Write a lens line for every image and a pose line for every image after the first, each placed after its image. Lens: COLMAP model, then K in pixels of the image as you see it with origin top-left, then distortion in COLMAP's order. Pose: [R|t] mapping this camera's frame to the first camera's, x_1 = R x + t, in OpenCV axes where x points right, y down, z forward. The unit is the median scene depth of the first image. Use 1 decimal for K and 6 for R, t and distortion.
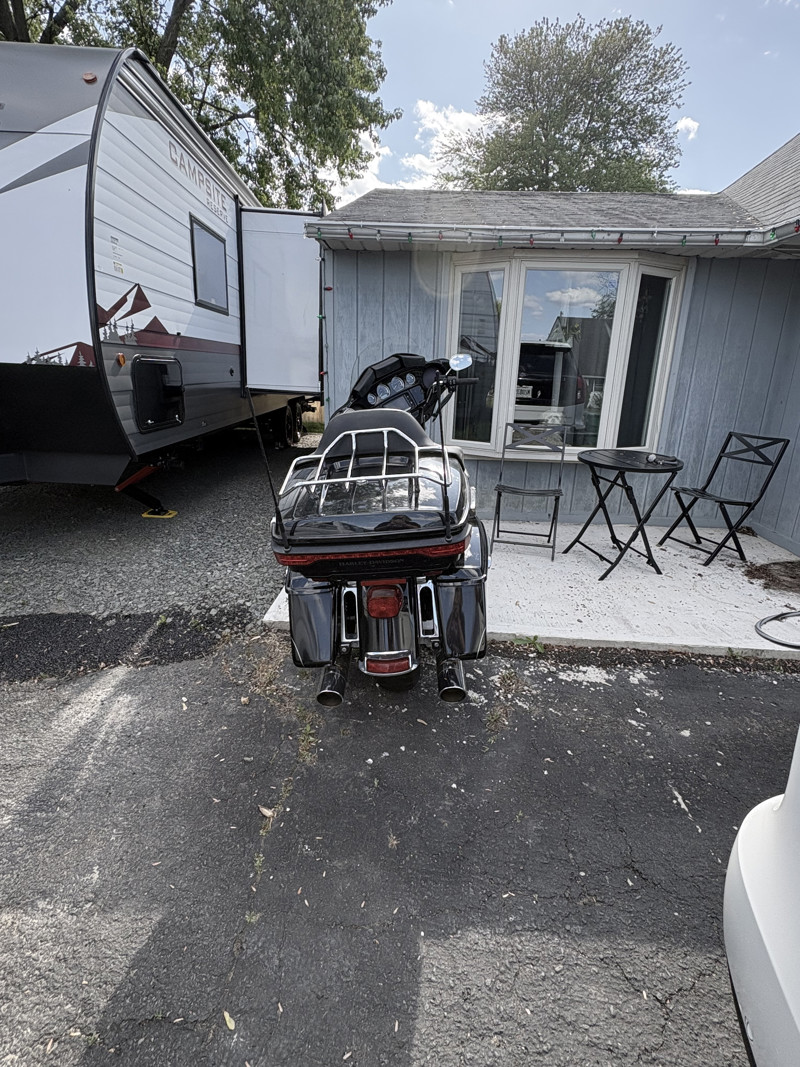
lens RADIAL K [[530.8, 0, 397.5], [0, 530.8, 531.2], [0, 0, 1]] dist [-0.000413, -0.000240]
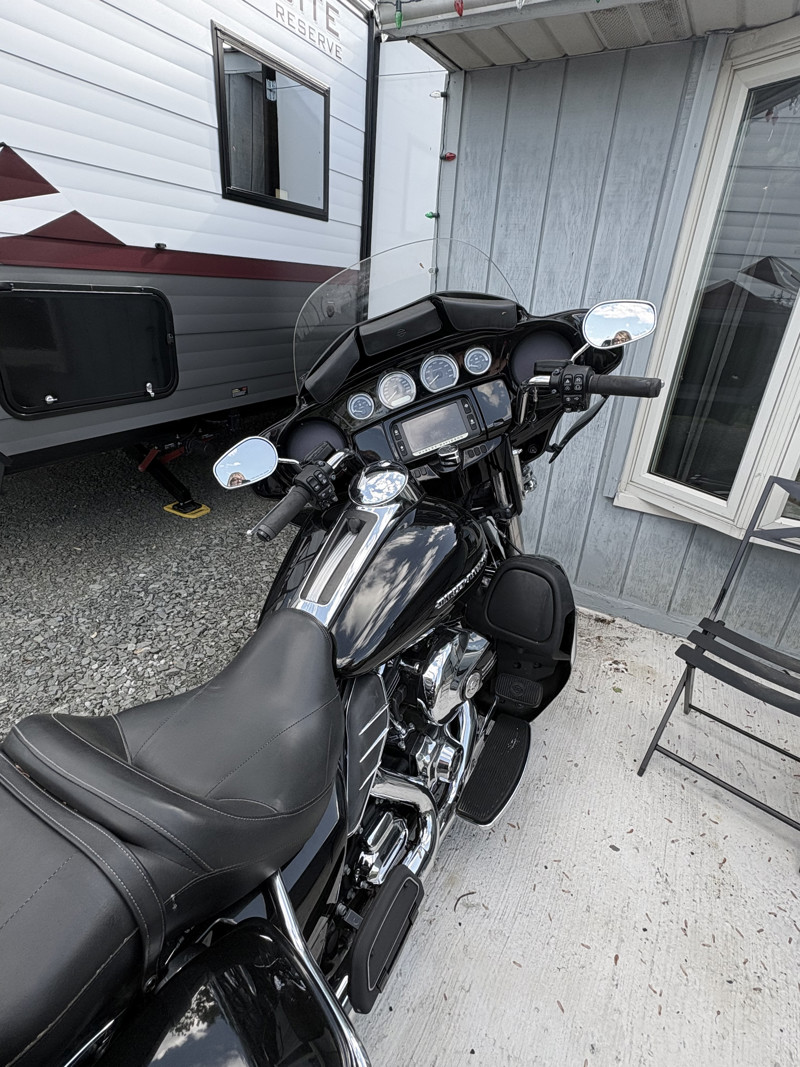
lens RADIAL K [[530.8, 0, 400.5], [0, 530.8, 531.0], [0, 0, 1]] dist [-0.000413, -0.000240]
pose [[0.880150, 0.218675, -0.421329, 0.131816], [-0.168349, 0.973675, 0.153672, -0.172969], [0.443842, -0.064324, 0.893794, 0.495607]]
